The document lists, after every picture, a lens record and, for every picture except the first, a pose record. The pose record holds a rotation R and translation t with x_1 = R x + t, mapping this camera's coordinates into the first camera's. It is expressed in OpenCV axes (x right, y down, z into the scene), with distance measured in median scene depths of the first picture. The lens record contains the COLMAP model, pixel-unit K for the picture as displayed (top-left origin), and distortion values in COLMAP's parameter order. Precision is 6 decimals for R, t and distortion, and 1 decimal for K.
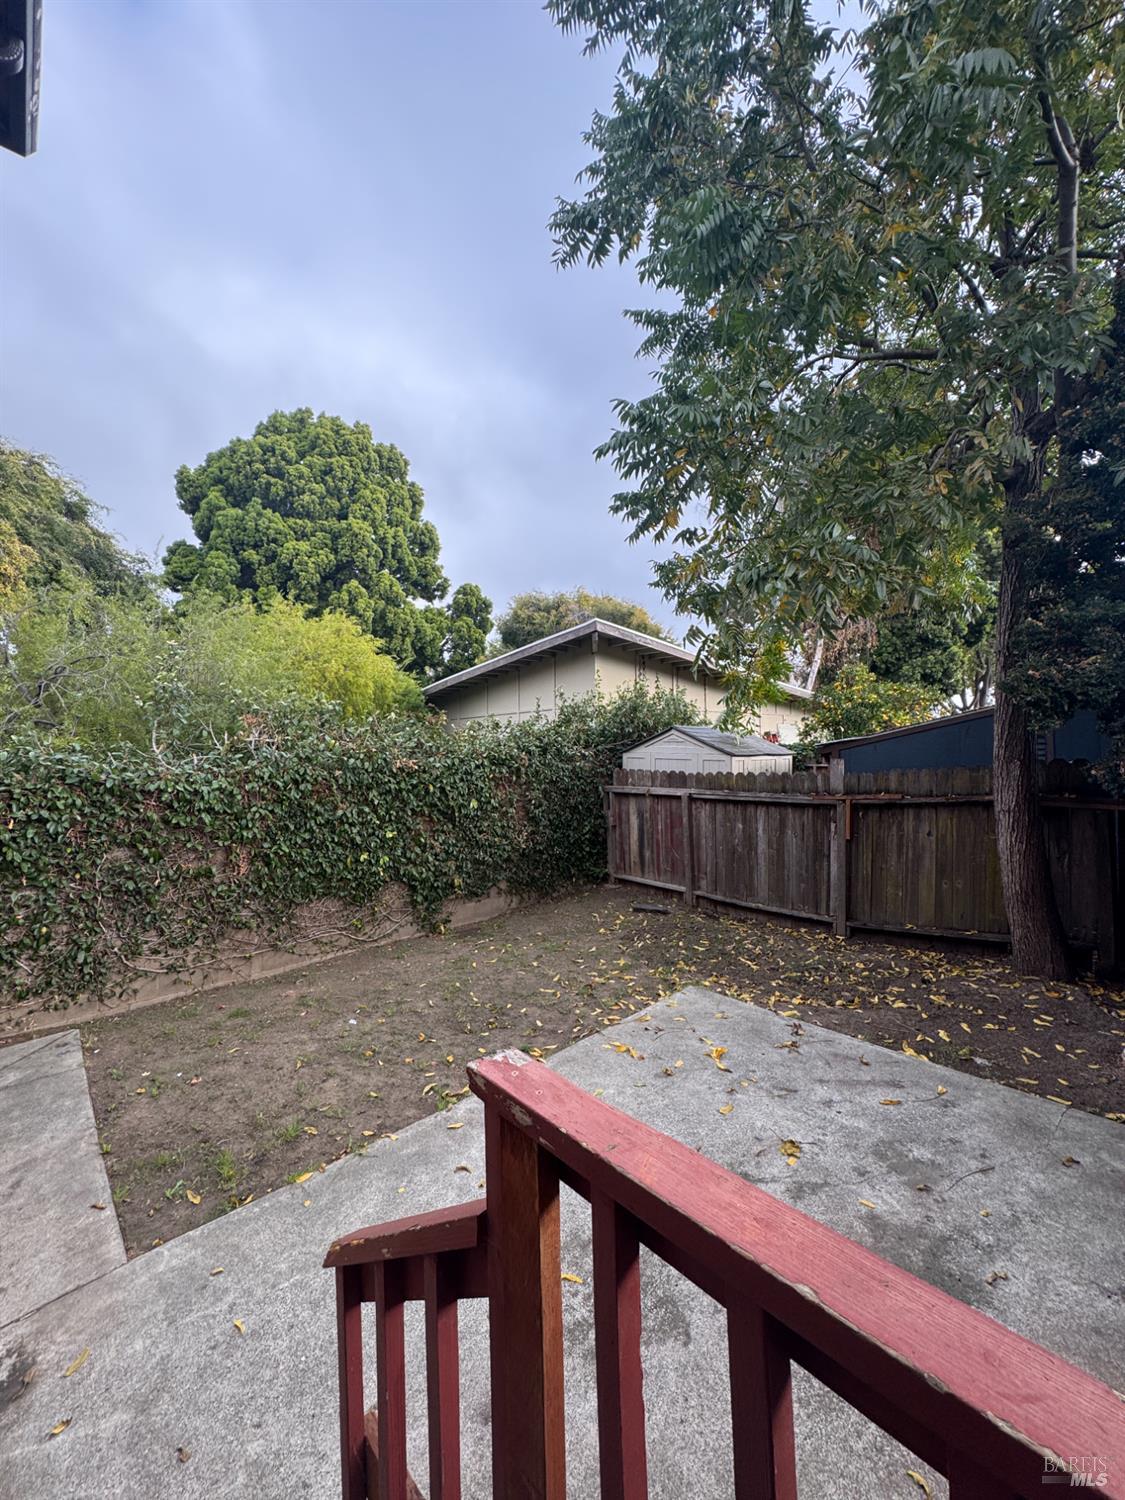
lens RADIAL K [[594.5, 0, 563.0], [0, 594.5, 749.7], [0, 0, 1]] dist [-0.003004, 0.000591]
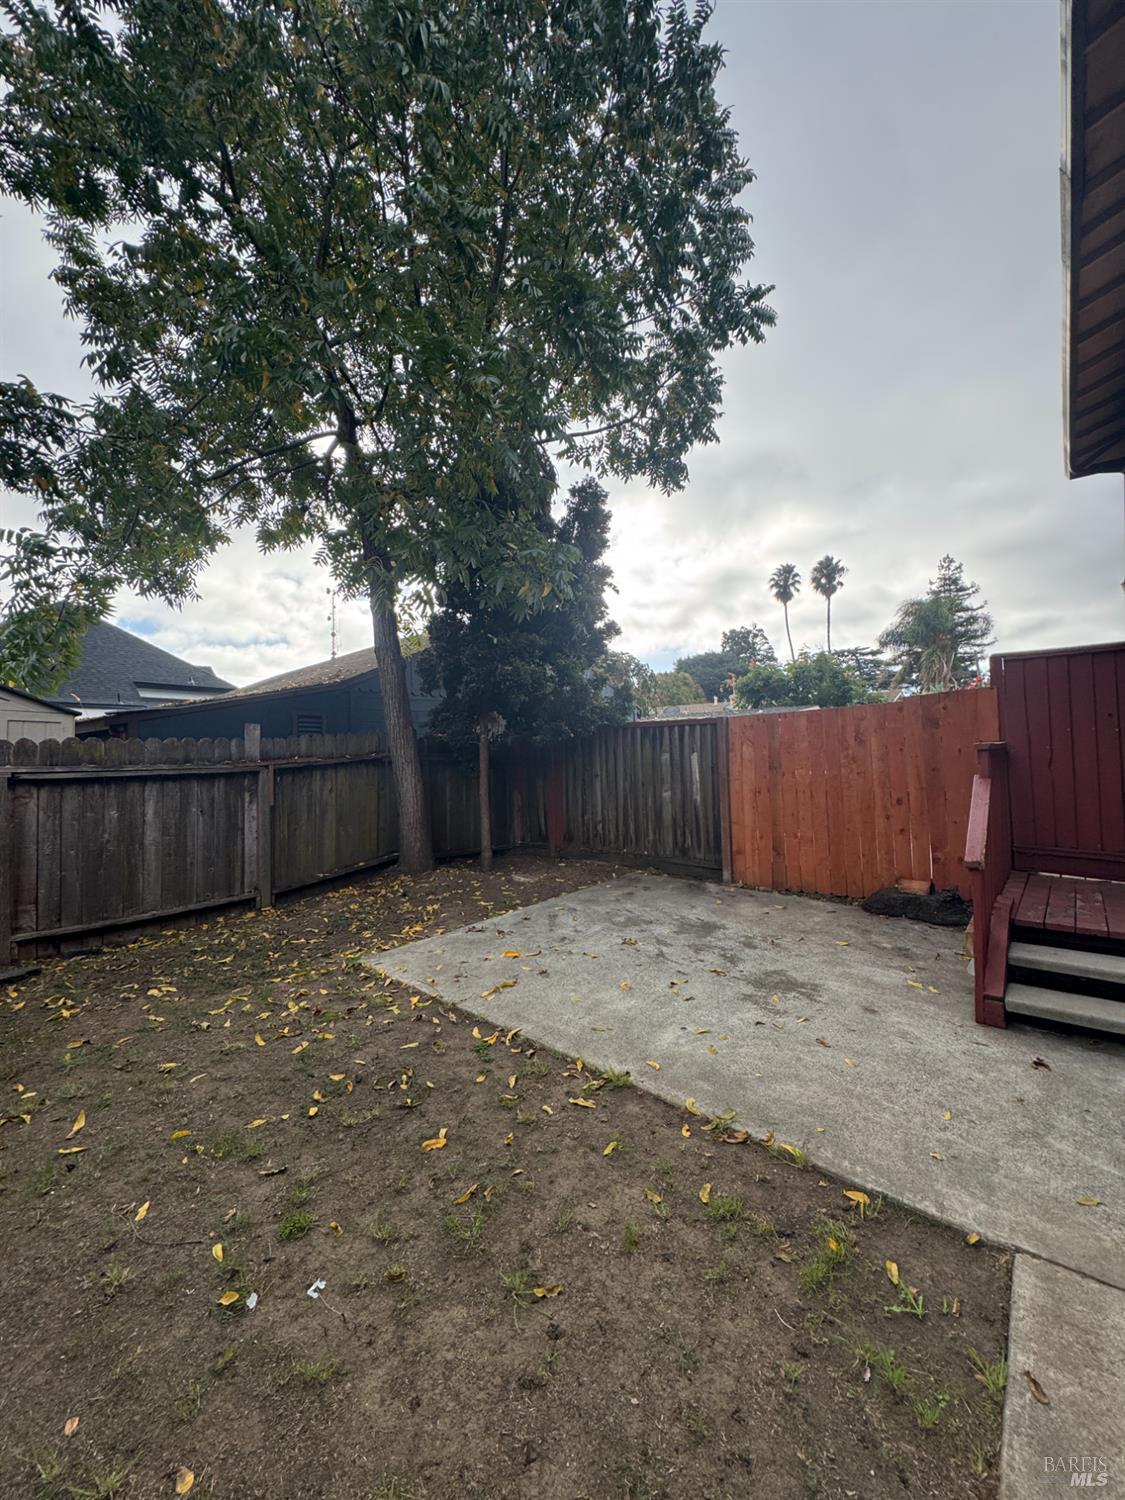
lens RADIAL K [[594.5, 0, 563.0], [0, 594.5, 749.7], [0, 0, 1]] dist [-0.003004, 0.000591]
pose [[-0.133760, 0.027891, 0.990621, -0.721397], [0.017143, 0.999519, -0.025827, 0.119078], [-0.990866, 0.013528, -0.134173, 0.843384]]
